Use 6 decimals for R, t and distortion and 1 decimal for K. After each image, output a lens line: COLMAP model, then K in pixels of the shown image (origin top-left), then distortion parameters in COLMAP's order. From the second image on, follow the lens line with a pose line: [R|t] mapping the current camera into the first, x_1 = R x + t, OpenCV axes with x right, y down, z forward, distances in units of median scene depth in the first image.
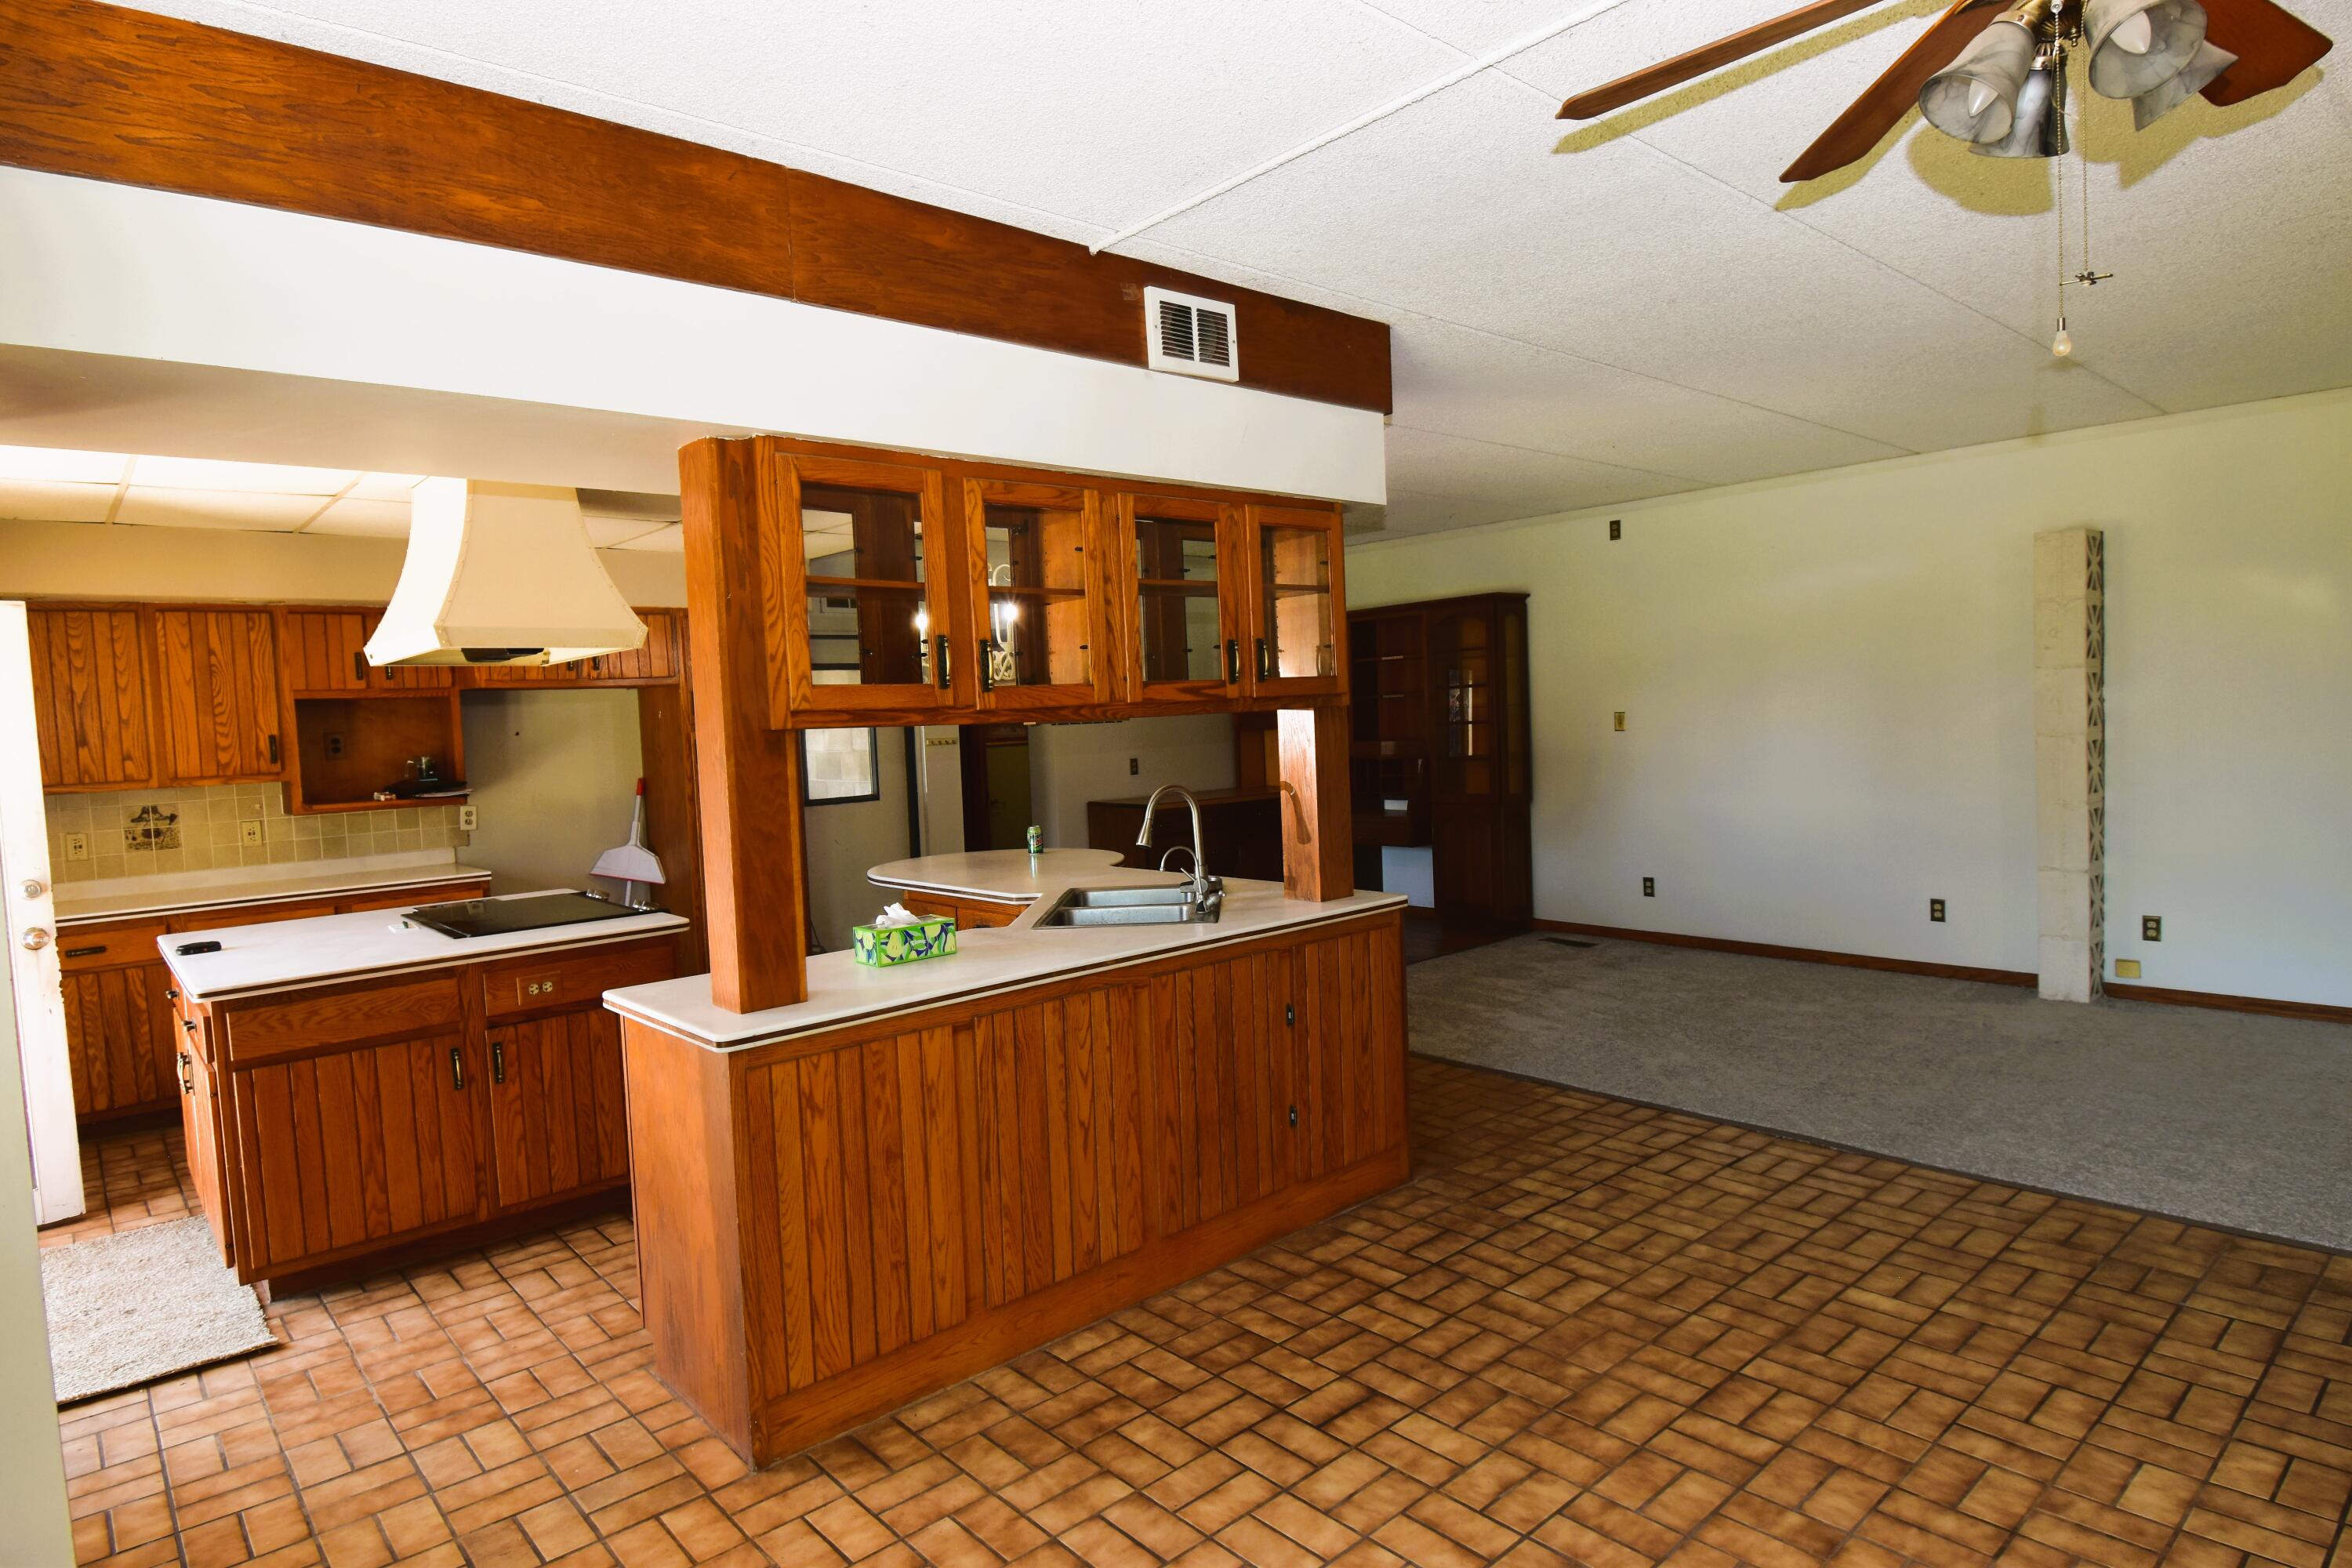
lens RADIAL K [[1309.6, 0, 1188.2], [0, 1309.6, 782.0], [0, 0, 1]] dist [0.004581, -0.016041]
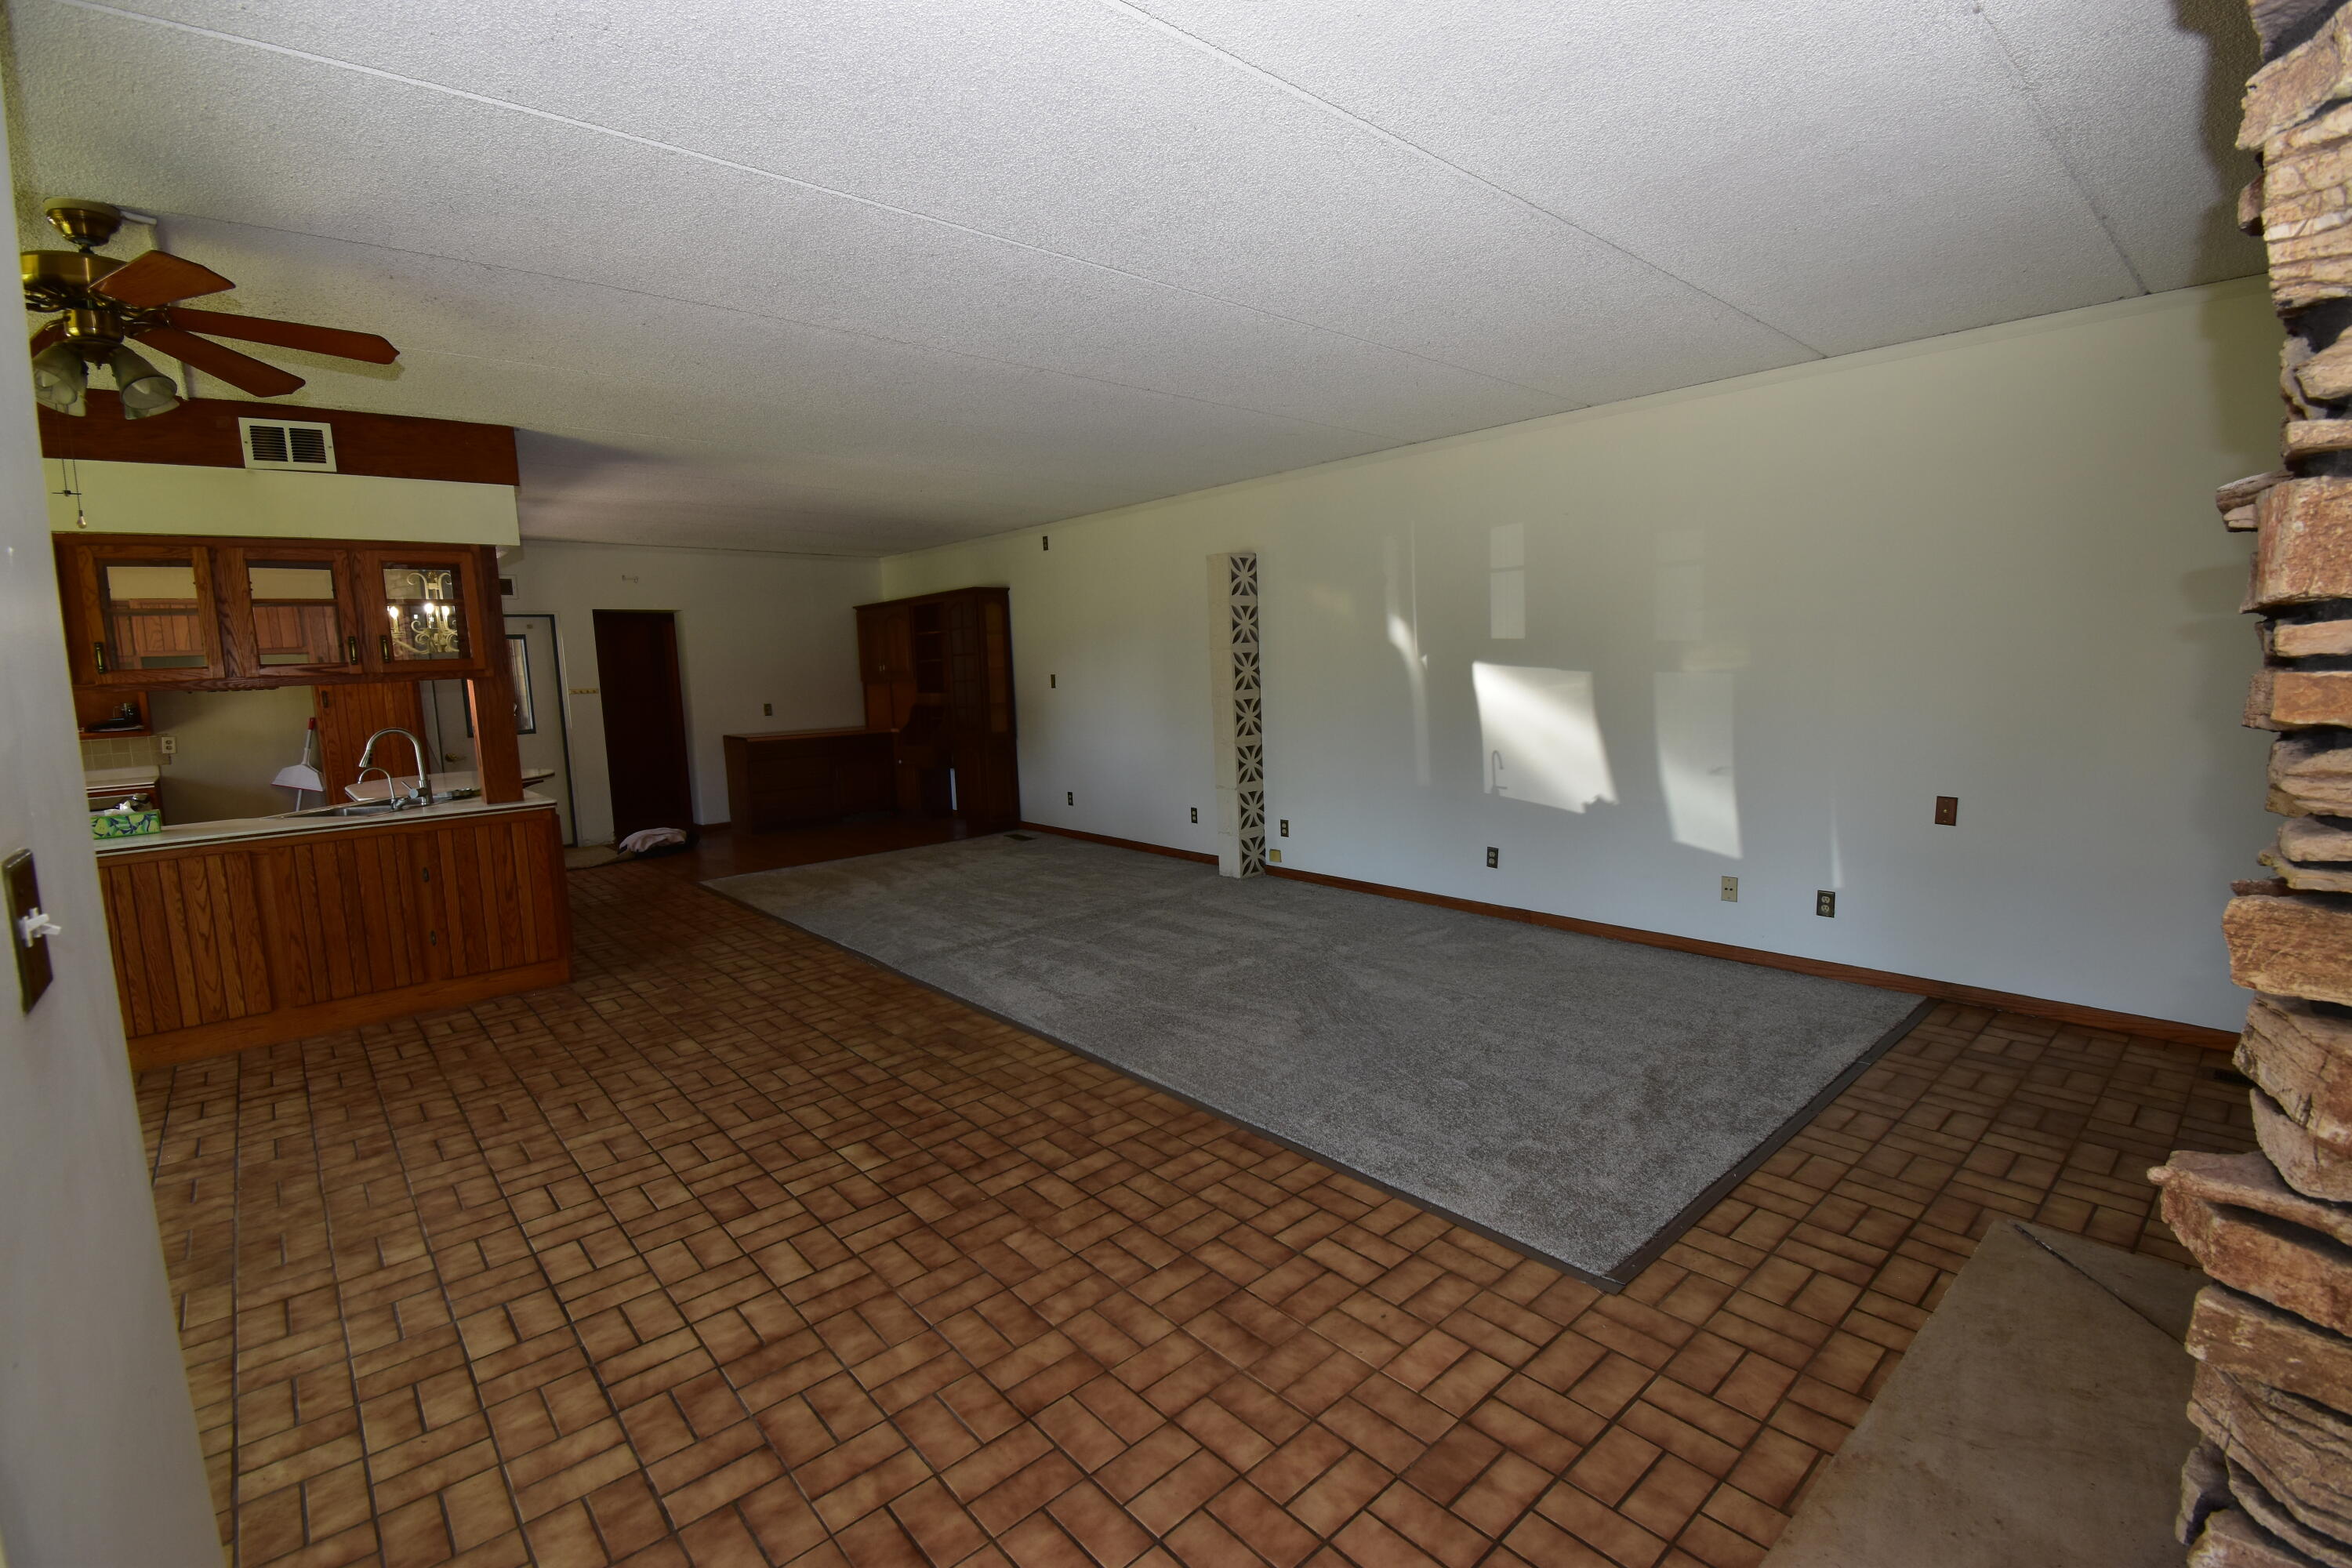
lens RADIAL K [[1037.7, 0, 1200.8], [0, 1037.7, 784.1], [0, 0, 1]] dist [0.002455, -0.016336]
pose [[0.999944, 0.005867, 0.008797, 0.957135], [-0.006419, 0.997924, 0.064084, -0.016648], [-0.008403, -0.064137, 0.997906, -0.238046]]
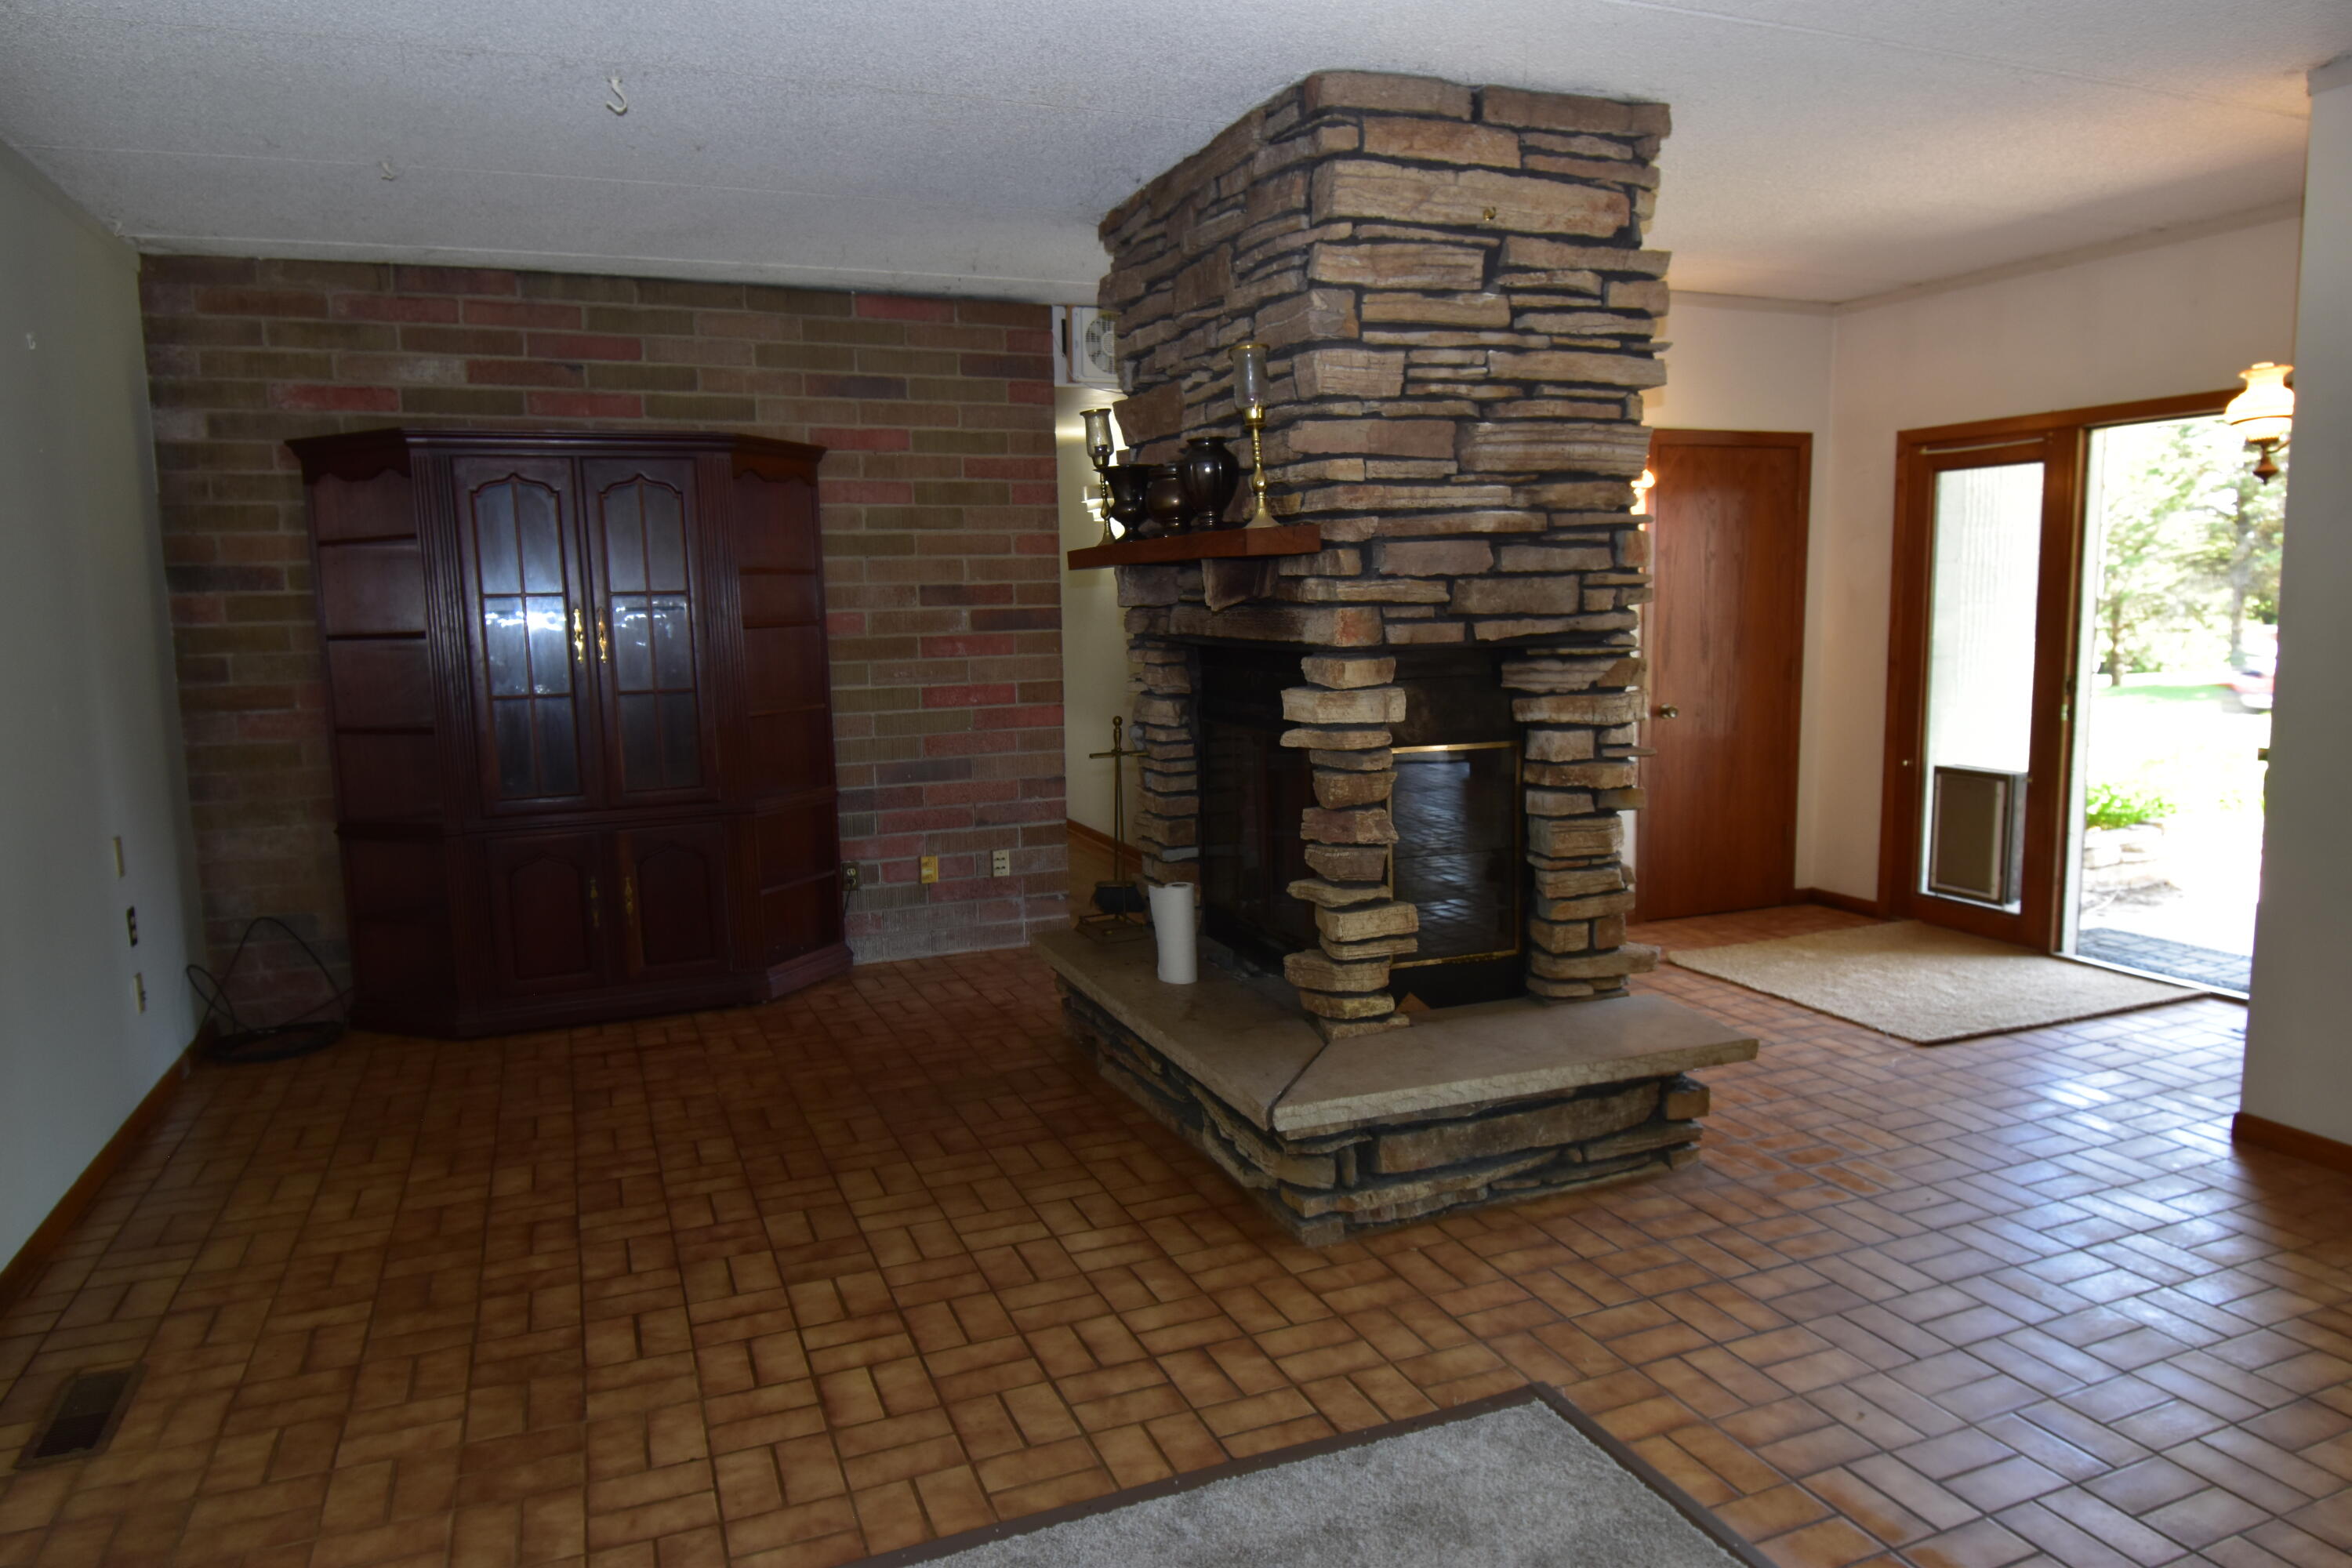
lens RADIAL K [[1533.0, 0, 1168.2], [0, 1533.0, 791.6], [0, 0, 1]] dist [0.009248, -0.025411]
pose [[-0.939574, 0.014638, 0.342034, 1.123915], [0.076714, 0.982681, 0.168680, -0.090538], [-0.333641, 0.184726, -0.924424, 1.035306]]
